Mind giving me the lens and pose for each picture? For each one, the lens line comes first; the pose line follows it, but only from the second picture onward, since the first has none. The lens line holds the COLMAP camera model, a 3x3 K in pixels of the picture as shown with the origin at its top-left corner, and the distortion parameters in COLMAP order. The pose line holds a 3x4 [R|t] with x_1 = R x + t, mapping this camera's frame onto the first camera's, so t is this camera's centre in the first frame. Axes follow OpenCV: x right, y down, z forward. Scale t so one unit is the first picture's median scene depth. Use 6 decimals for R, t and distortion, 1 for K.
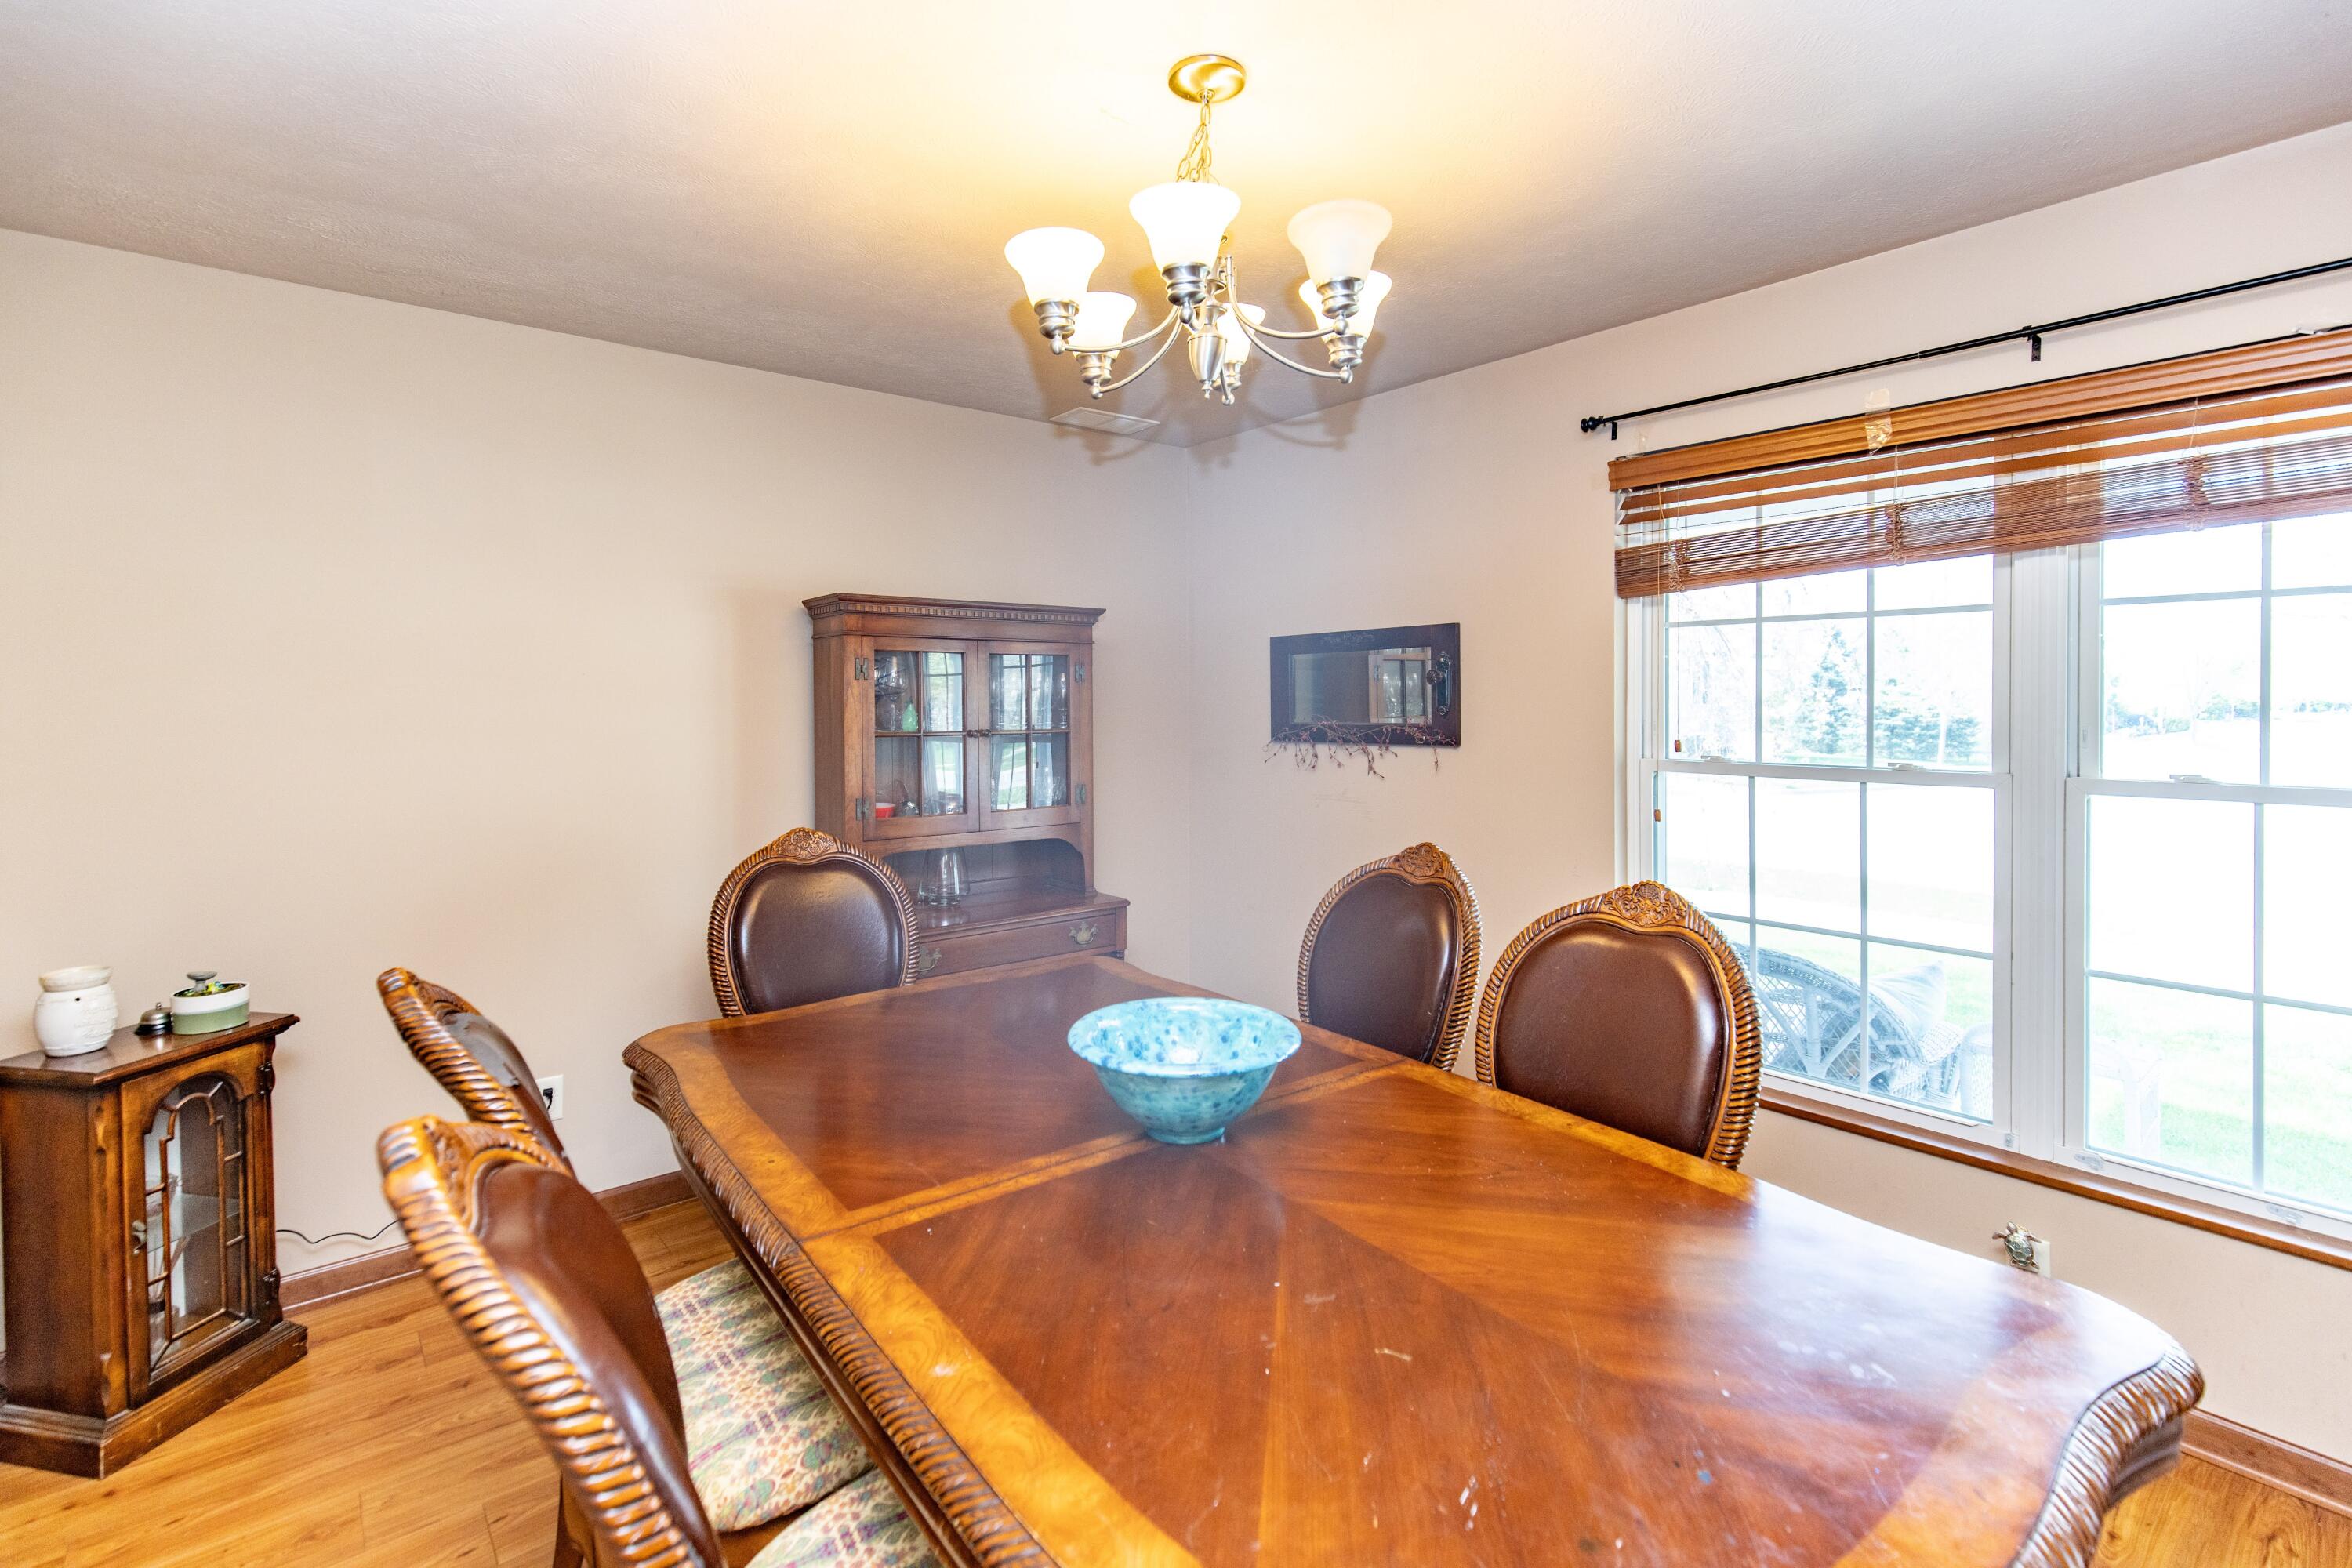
lens RADIAL K [[1076.3, 0, 1167.1], [0, 1076.3, 727.0], [0, 0, 1]] dist [0.006306, 0.000424]
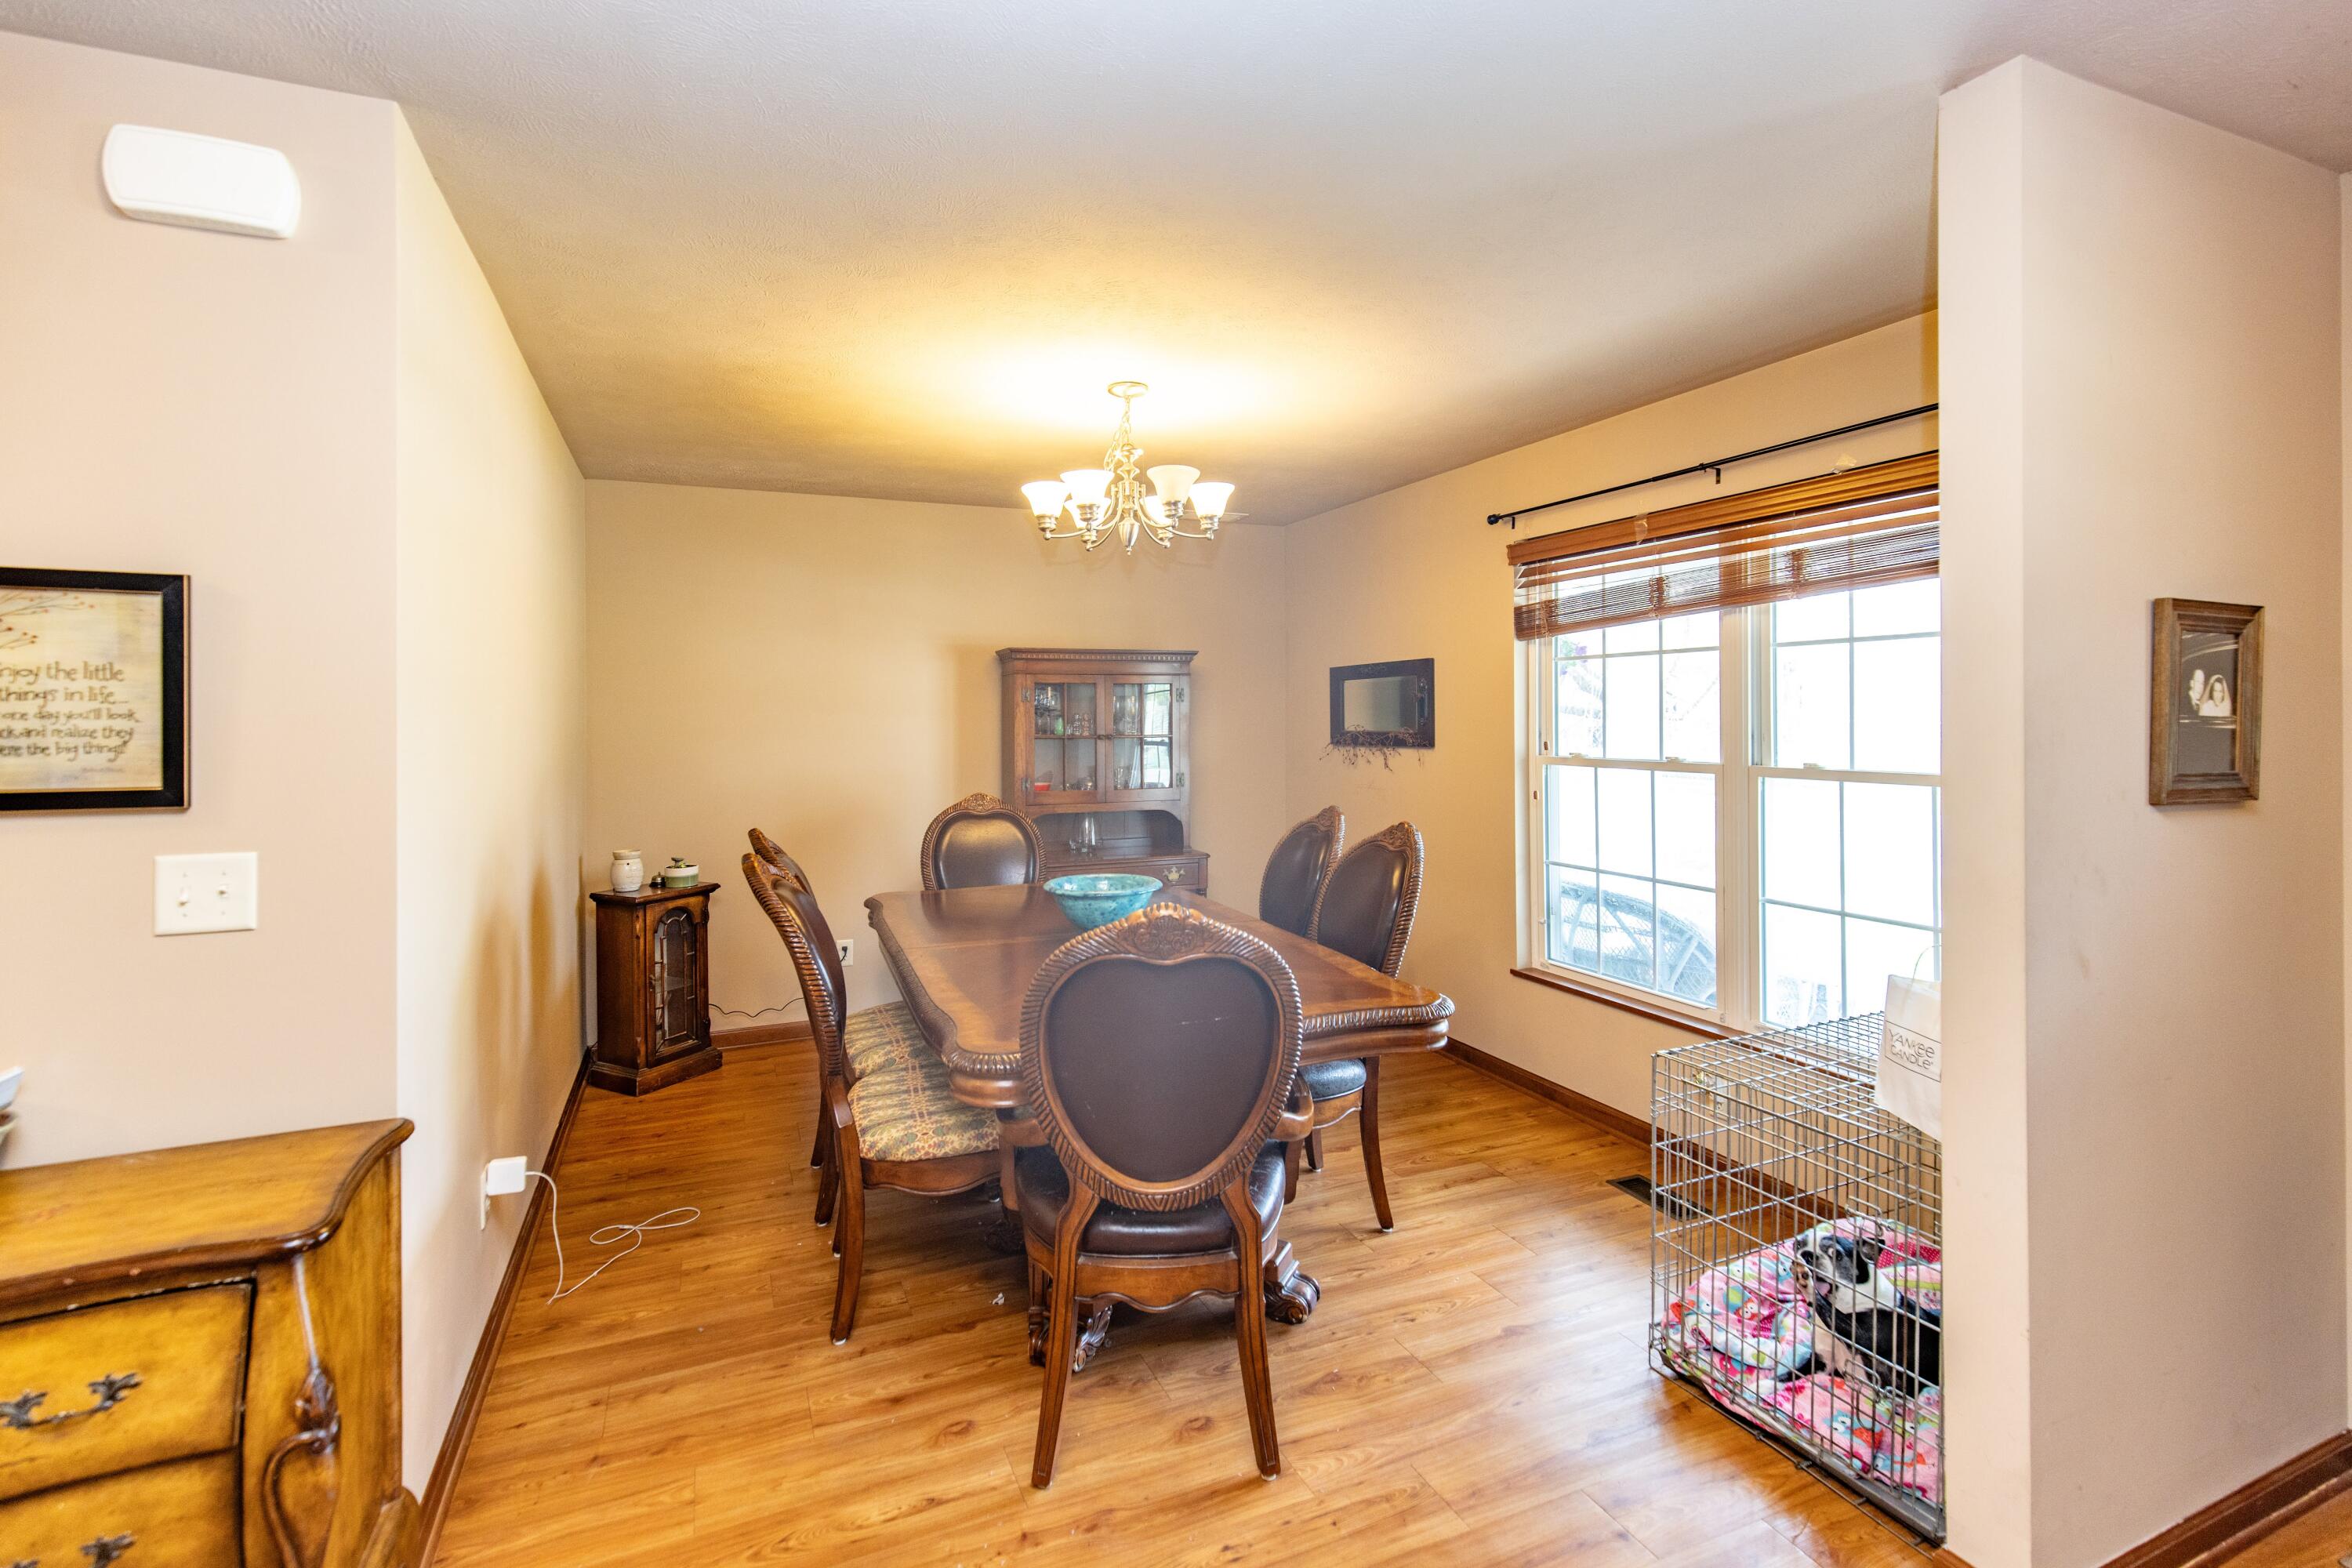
lens RADIAL K [[1076.3, 0, 1178.7], [0, 1076.3, 721.6], [0, 0, 1]] dist [0.006306, 0.000424]
pose [[0.961948, -0.001548, -0.273227, 0.419640], [-0.003555, 0.999828, -0.018179, 0.014142], [0.273208, 0.018459, 0.961778, -0.519049]]
